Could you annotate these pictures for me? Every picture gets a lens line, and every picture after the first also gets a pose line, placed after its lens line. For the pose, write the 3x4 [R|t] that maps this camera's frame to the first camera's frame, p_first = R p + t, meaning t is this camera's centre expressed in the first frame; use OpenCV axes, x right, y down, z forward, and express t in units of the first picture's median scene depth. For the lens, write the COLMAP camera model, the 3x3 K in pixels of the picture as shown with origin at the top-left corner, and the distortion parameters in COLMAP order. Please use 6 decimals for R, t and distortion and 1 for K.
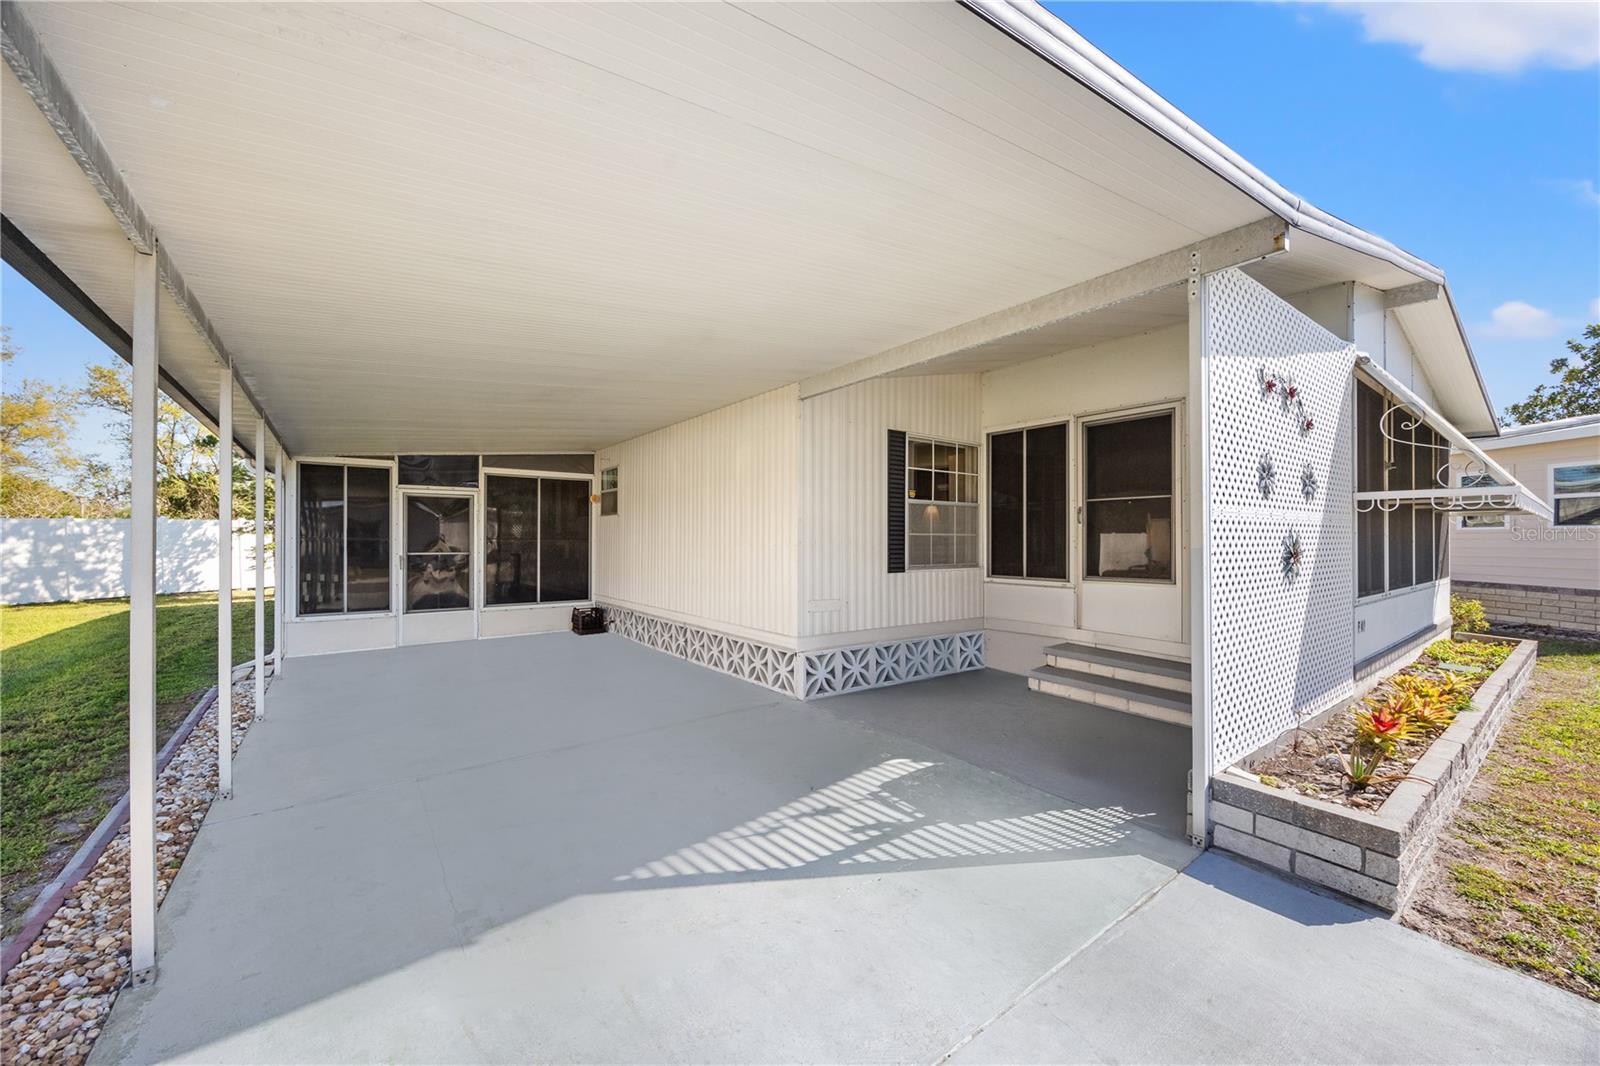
lens RADIAL K [[613.3, 0, 801.0], [0, 613.3, 534.9], [0, 0, 1]] dist [-0.002367, -0.000318]
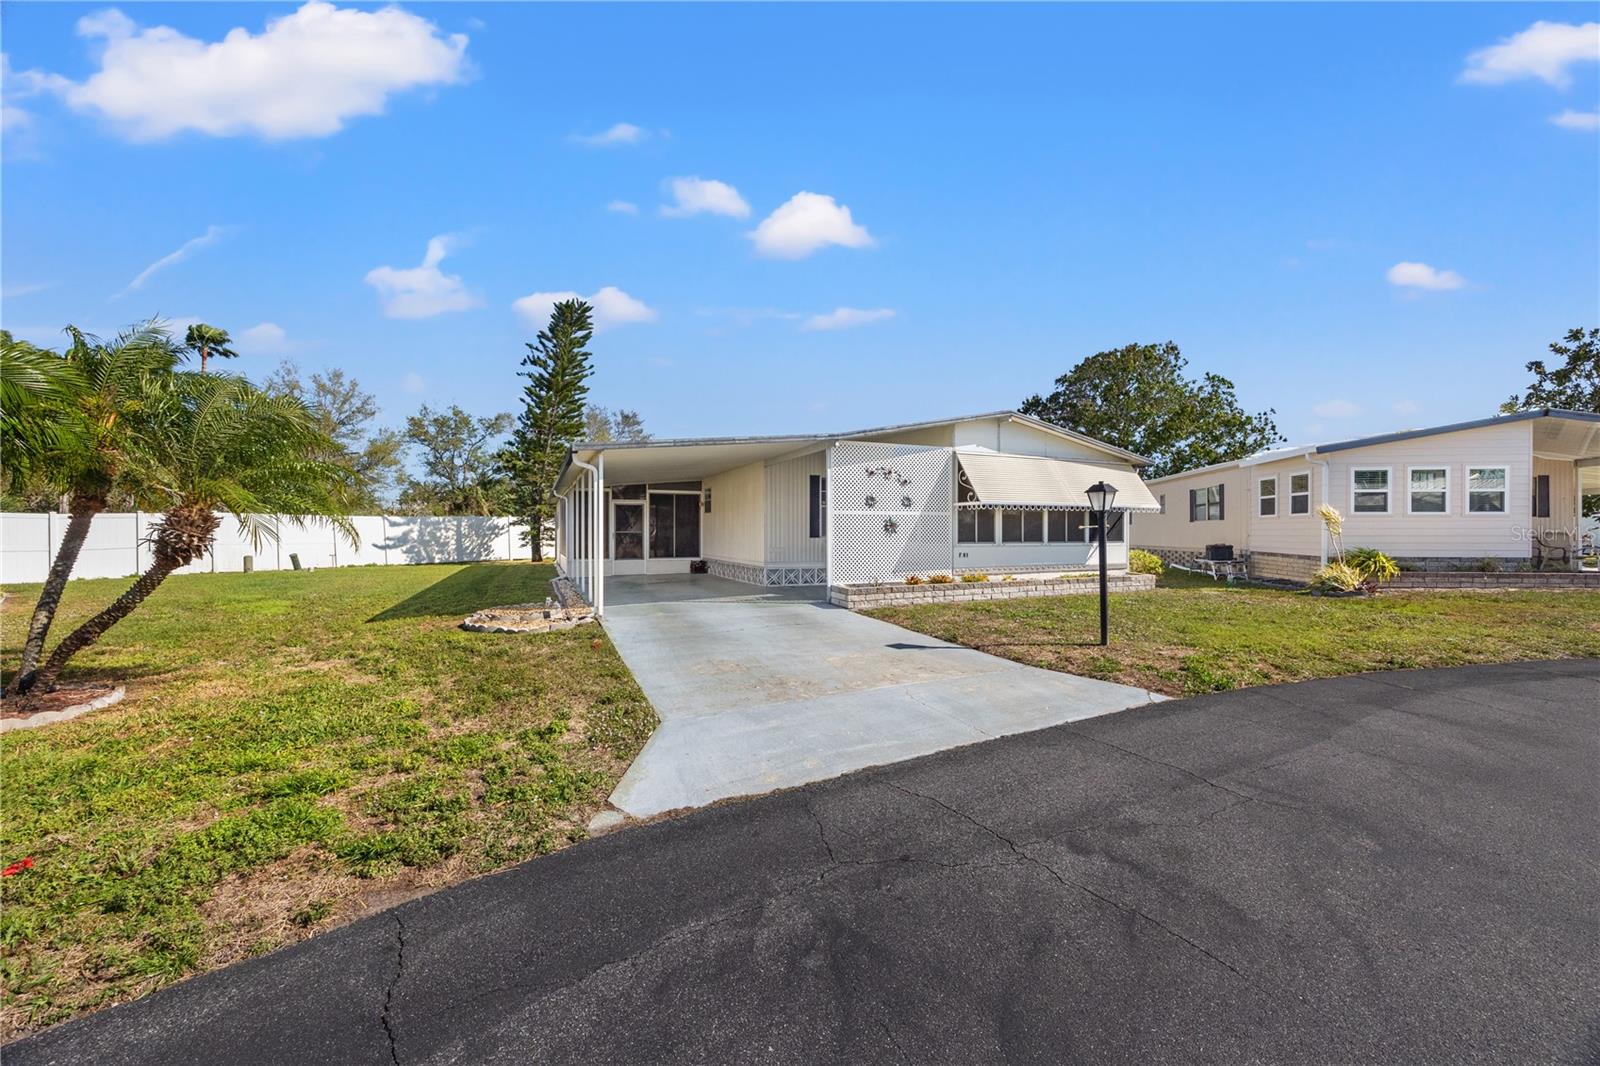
lens RADIAL K [[613.3, 0, 800.3], [0, 613.3, 533.5], [0, 0, 1]] dist [-0.002367, -0.000318]
pose [[0.973138, -0.002297, -0.230211, 0.416811], [0.004461, 0.999951, 0.008881, 0.016942], [0.230179, -0.009669, 0.973100, -0.819143]]
